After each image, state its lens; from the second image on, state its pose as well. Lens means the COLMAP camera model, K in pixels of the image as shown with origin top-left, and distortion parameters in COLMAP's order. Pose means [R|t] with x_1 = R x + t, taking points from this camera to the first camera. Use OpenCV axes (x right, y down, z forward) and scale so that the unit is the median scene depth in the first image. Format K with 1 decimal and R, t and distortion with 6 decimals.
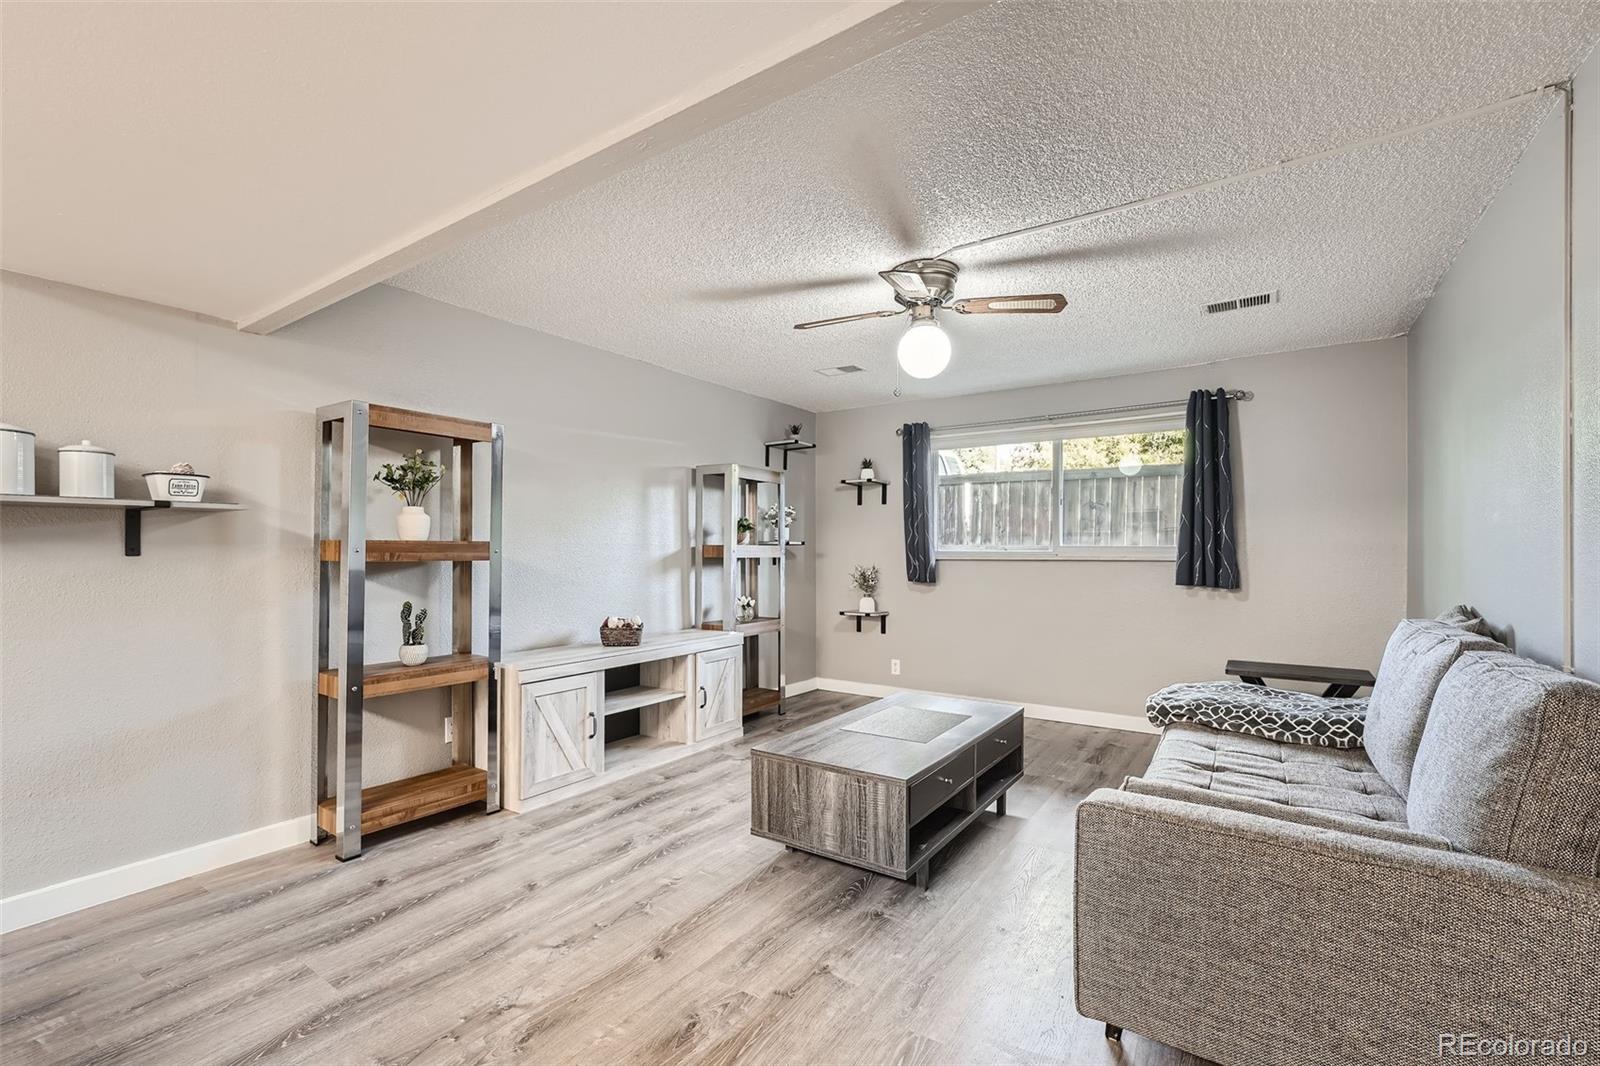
lens RADIAL K [[703.0, 0, 782.0], [0, 703.0, 556.7], [0, 0, 1]] dist [-0.015717, 0.002812]
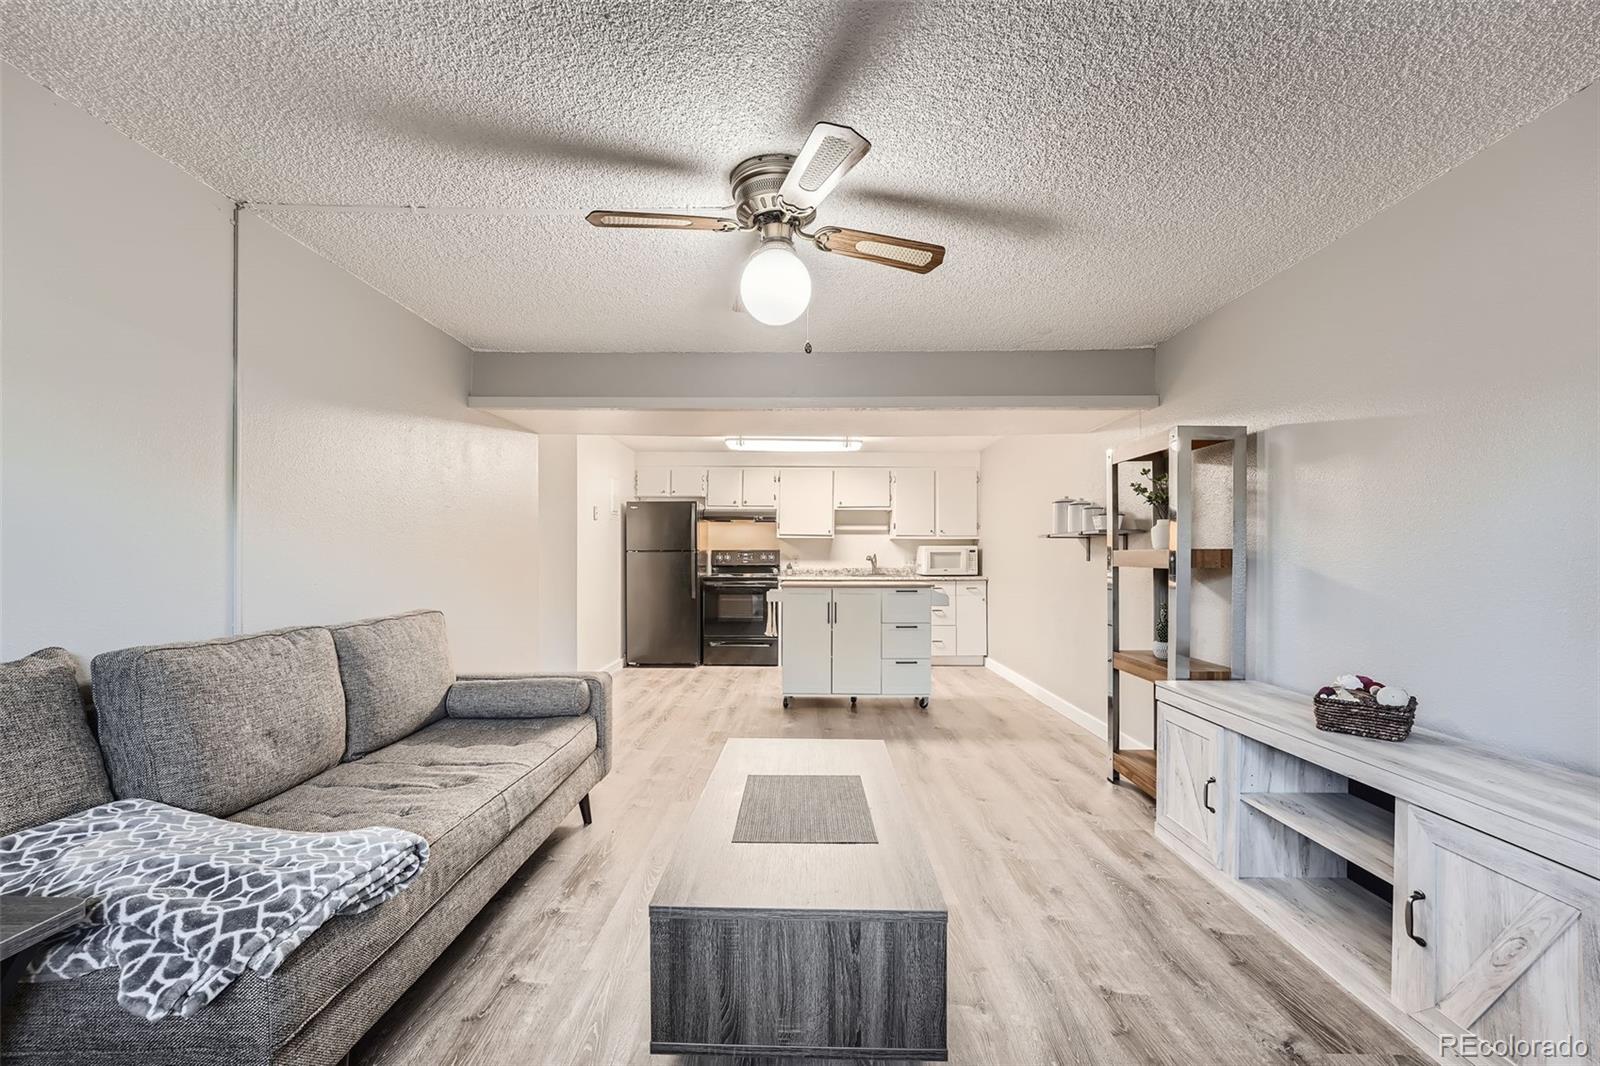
lens RADIAL K [[657.3, 0, 796.0], [0, 657.3, 557.9], [0, 0, 1]] dist [-0.025830, 0.005585]
pose [[-0.833441, 0.000218, -0.552608, 0.503529], [-0.005975, 0.999938, 0.009406, -0.013958], [0.552576, 0.011141, -0.833388, 1.414166]]
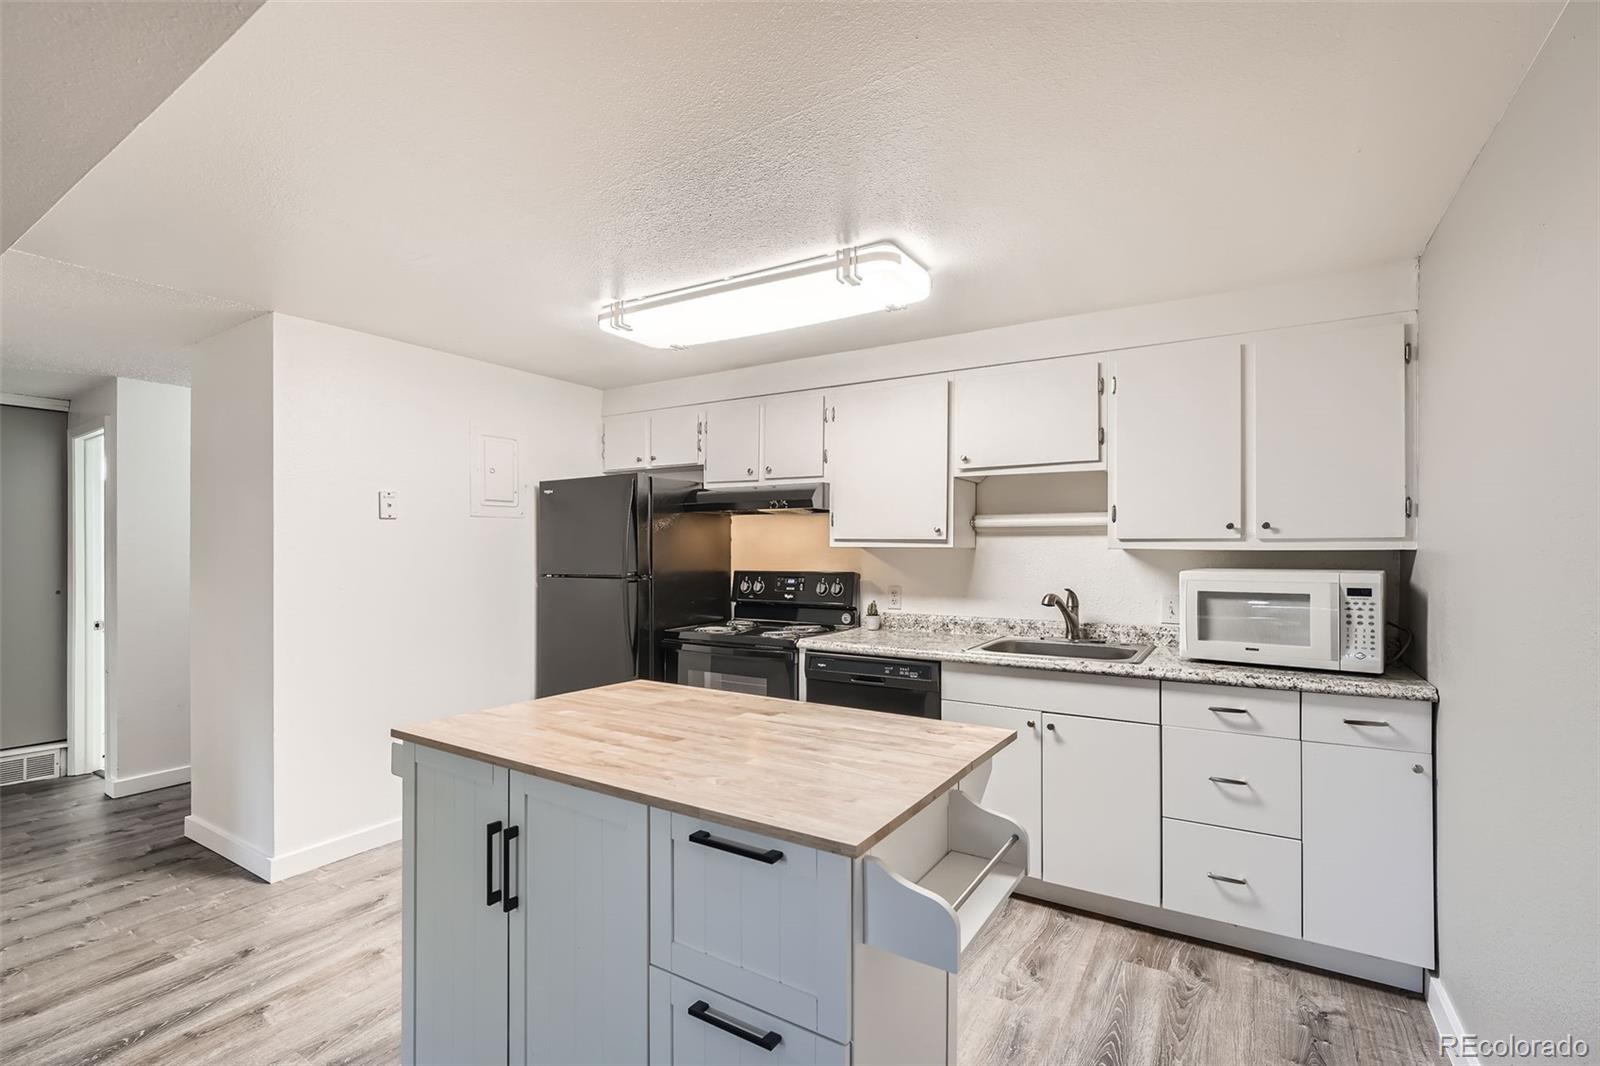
lens RADIAL K [[735.2, 0, 791.5], [0, 735.2, 548.1], [0, 0, 1]] dist [-0.009432, 0.001832]
pose [[-0.999436, -0.002012, -0.033521, -0.607687], [-0.002227, 0.999977, 0.006359, -0.067594], [0.033508, 0.006430, -0.999418, 0.607727]]
